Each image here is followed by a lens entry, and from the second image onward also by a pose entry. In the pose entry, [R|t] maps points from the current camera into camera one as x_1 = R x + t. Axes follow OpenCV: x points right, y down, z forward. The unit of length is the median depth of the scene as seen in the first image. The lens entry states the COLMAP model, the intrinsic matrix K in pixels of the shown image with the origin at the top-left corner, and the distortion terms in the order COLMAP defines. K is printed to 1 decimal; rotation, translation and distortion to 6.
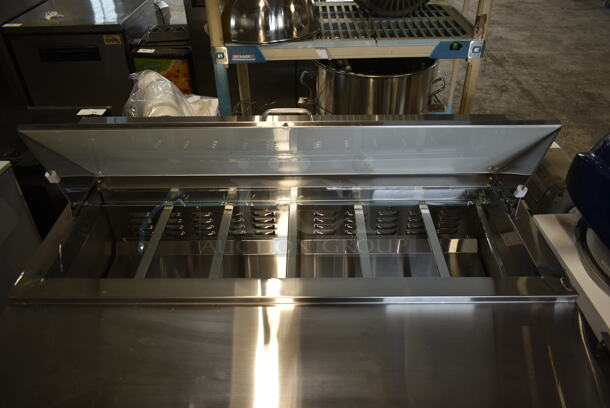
lens RADIAL K [[464.3, 0, 305.0], [0, 464.3, 204.0], [0, 0, 1]] dist [-0.004829, 0.000782]
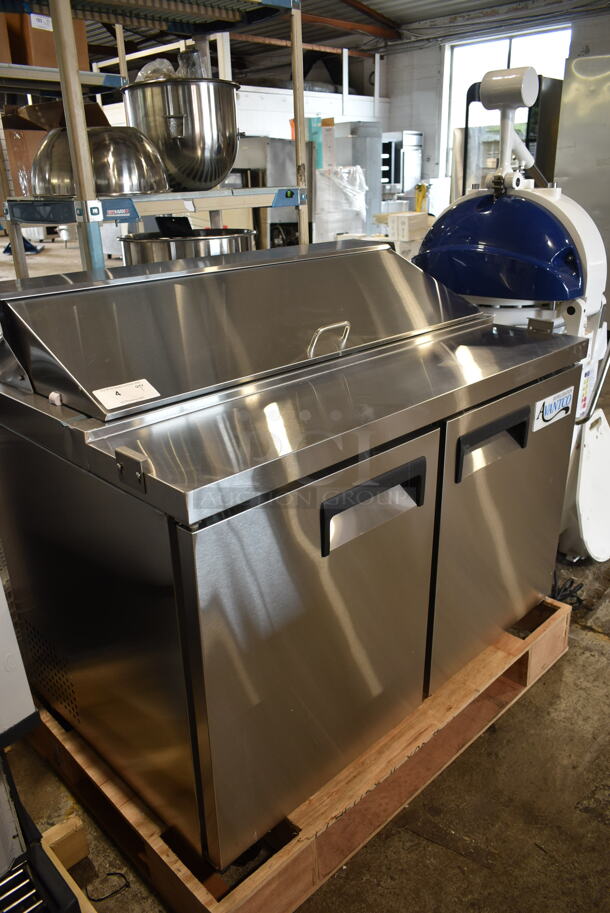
lens RADIAL K [[697.8, 0, 305.0], [0, 697.8, 456.5], [0, 0, 1]] dist [0.000349, -0.002490]
pose [[0.716291, -0.269913, 0.643486, -0.689406], [0.431015, 0.896354, -0.103802, 0.314623], [-0.548774, 0.351704, 0.758387, -0.031128]]
